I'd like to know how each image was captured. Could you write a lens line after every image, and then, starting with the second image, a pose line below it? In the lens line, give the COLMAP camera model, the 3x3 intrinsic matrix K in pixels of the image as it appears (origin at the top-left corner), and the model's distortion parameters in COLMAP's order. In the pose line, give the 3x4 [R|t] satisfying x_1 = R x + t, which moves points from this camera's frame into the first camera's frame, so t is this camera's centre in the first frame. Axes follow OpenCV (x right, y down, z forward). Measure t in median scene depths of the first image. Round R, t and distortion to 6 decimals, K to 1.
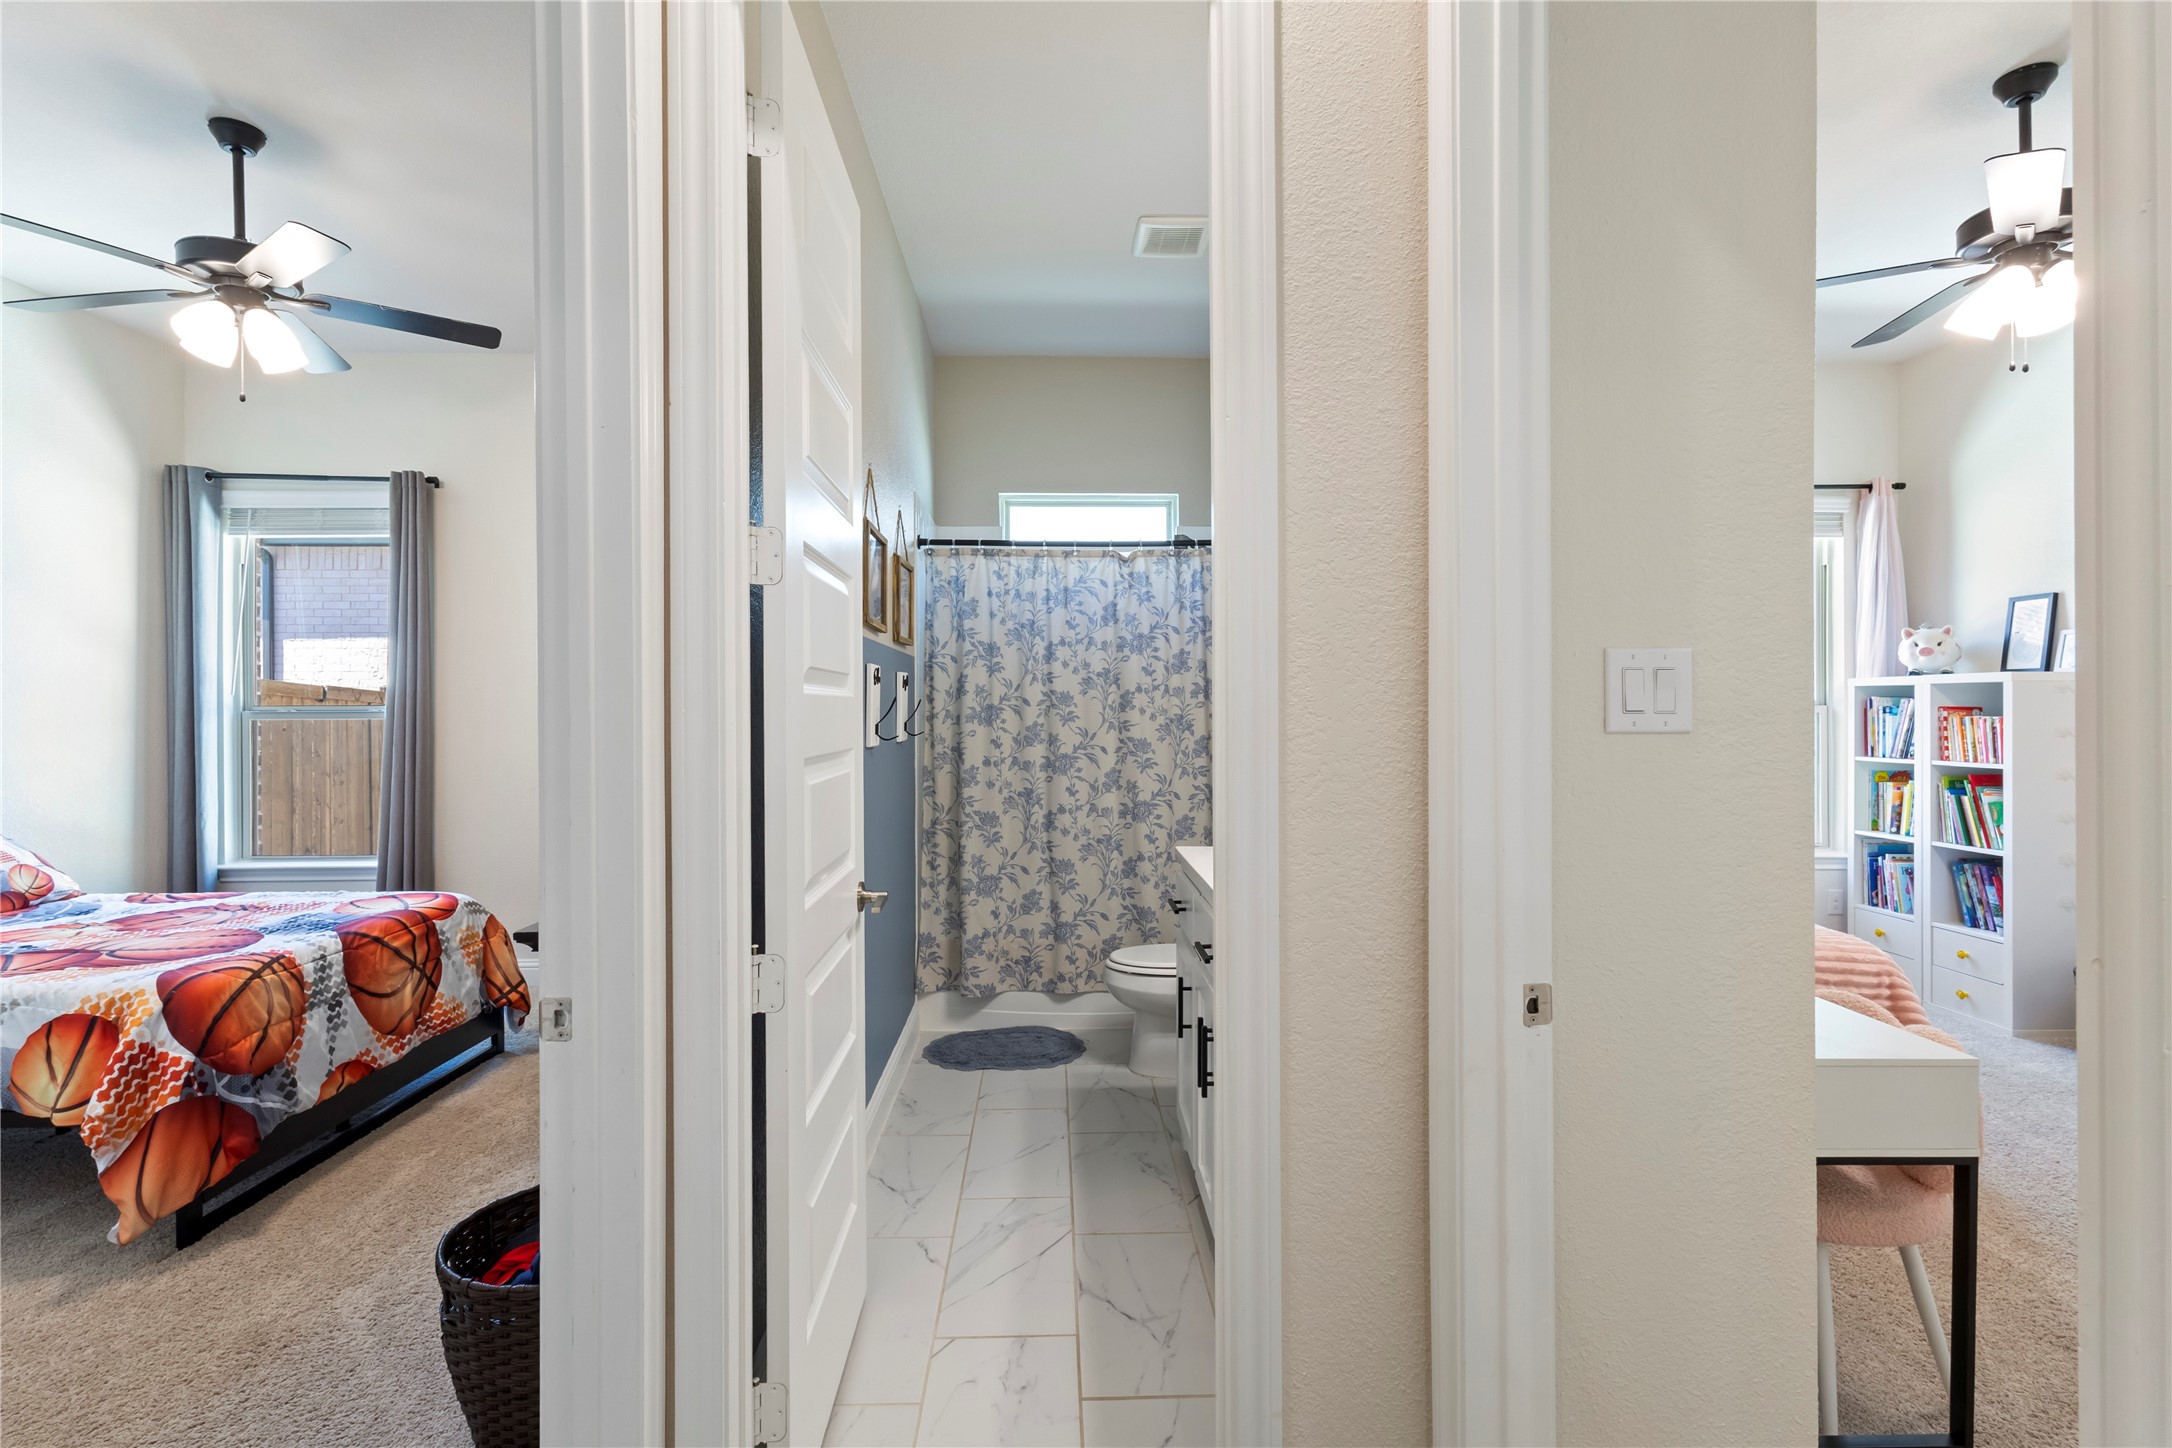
lens RADIAL K [[1006.6, 0, 1081.7], [0, 1006.6, 703.9], [0, 0, 1]] dist [0.014788, -0.000407]
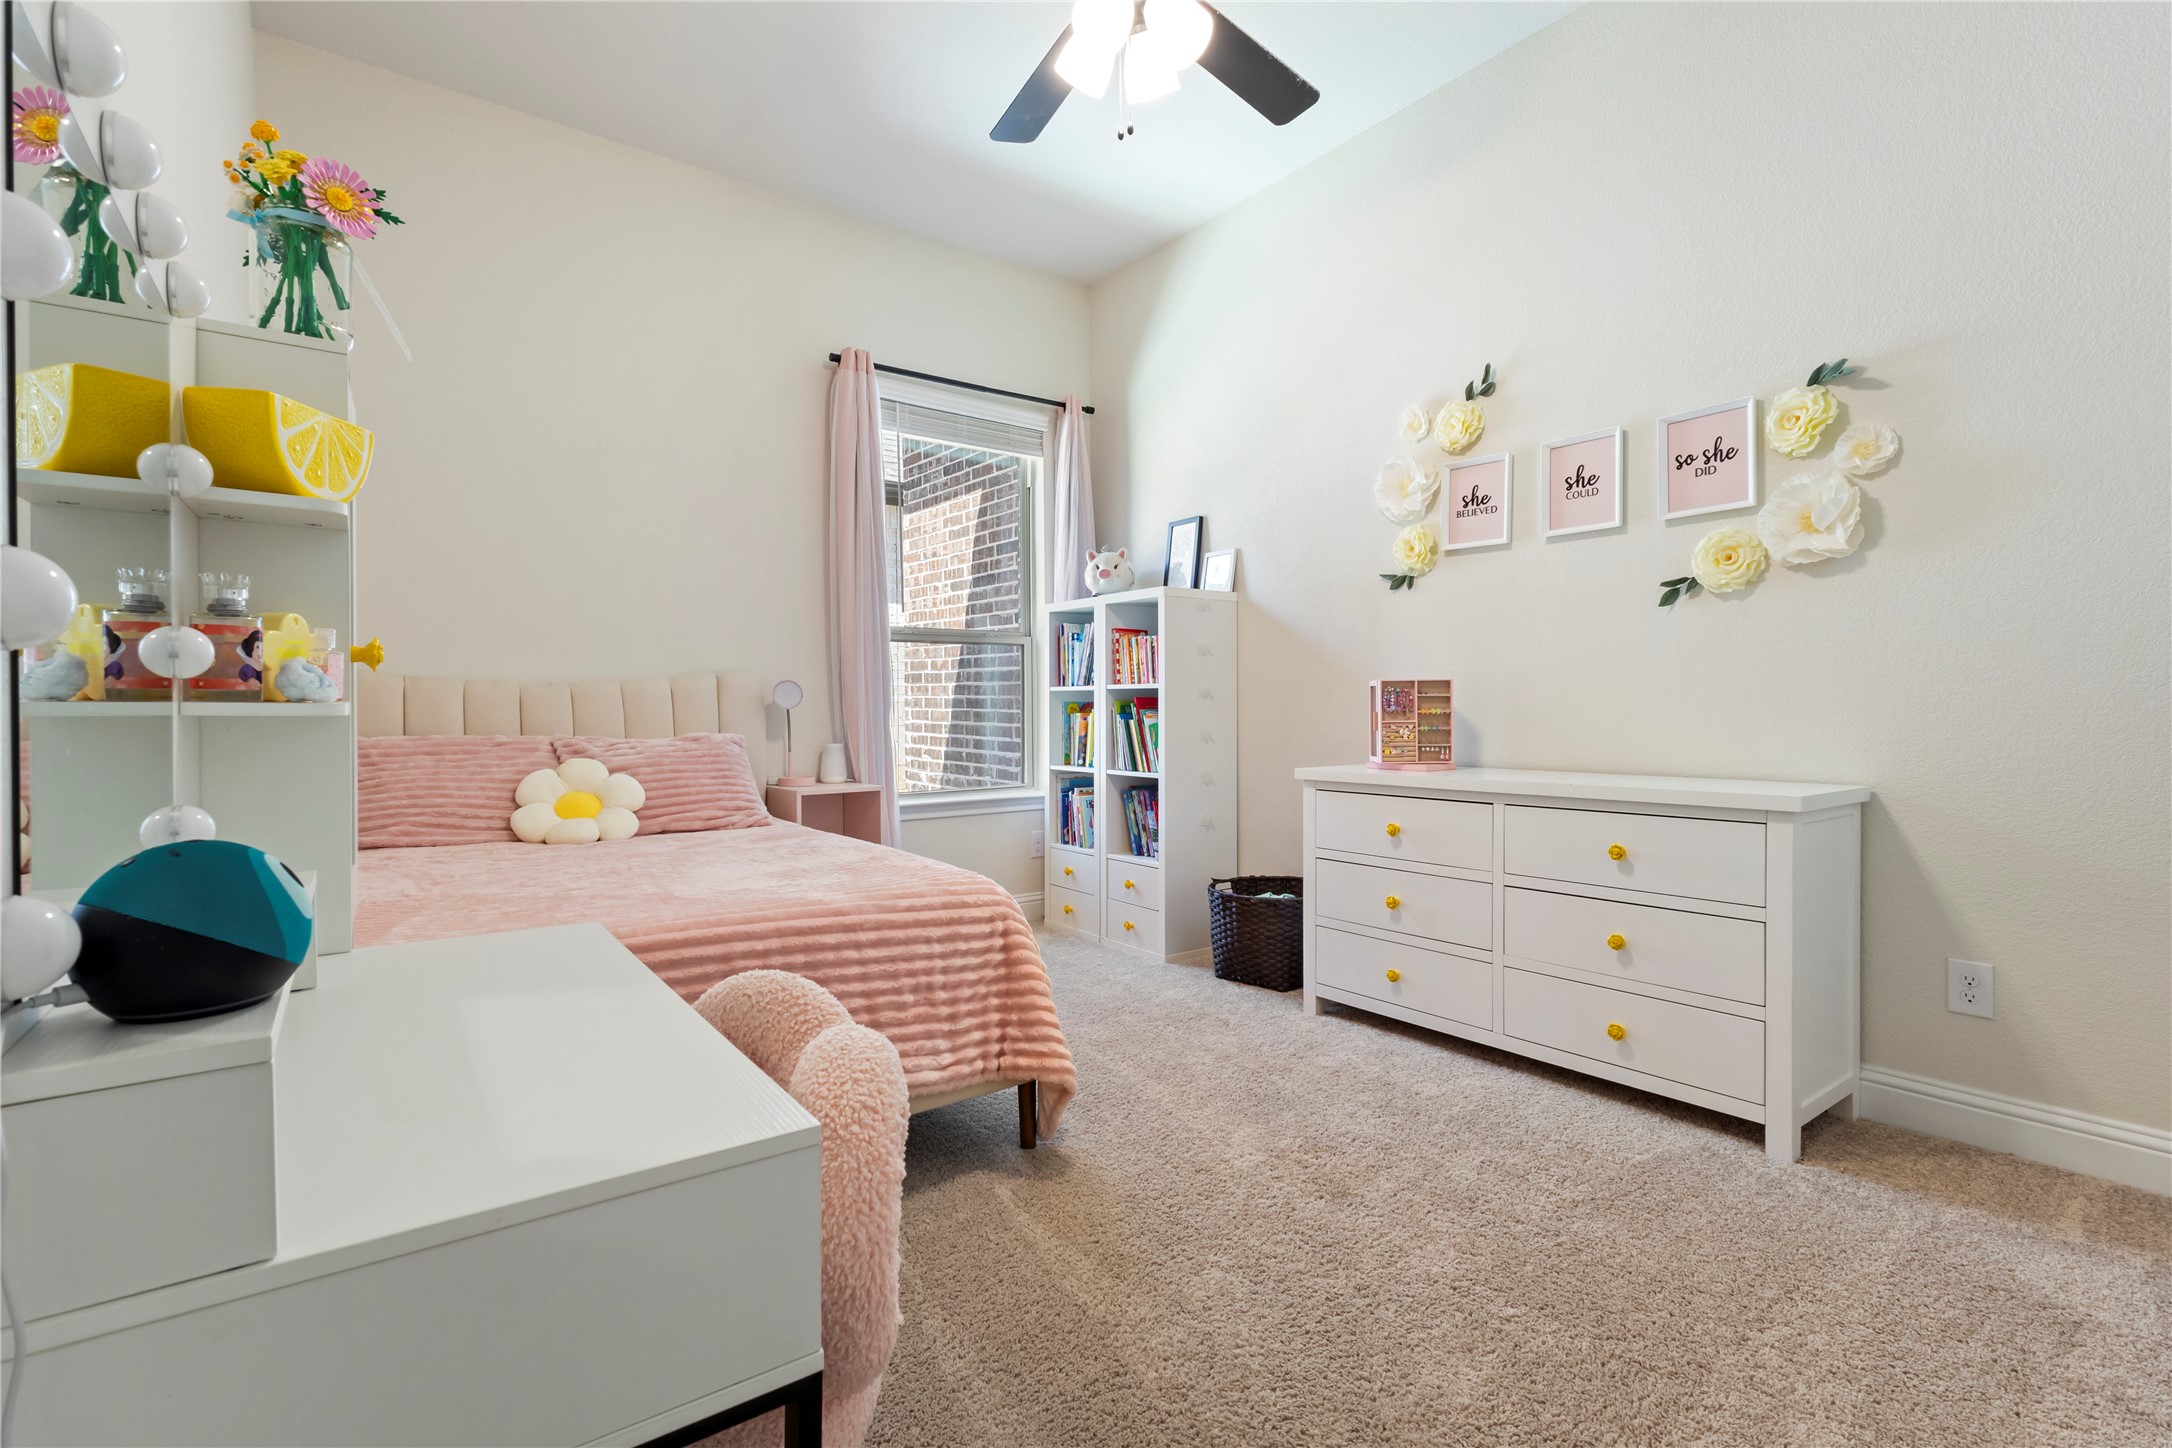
lens RADIAL K [[1012.8, 0, 1085.6], [0, 1012.8, 699.1], [0, 0, 1]] dist [-0.001265, 0.000371]
pose [[0.819960, -0.000519, 0.572421, 0.277313], [0.000856, 1.000000, -0.000320, 0.069646], [-0.572420, 0.000752, 0.819960, 0.233805]]
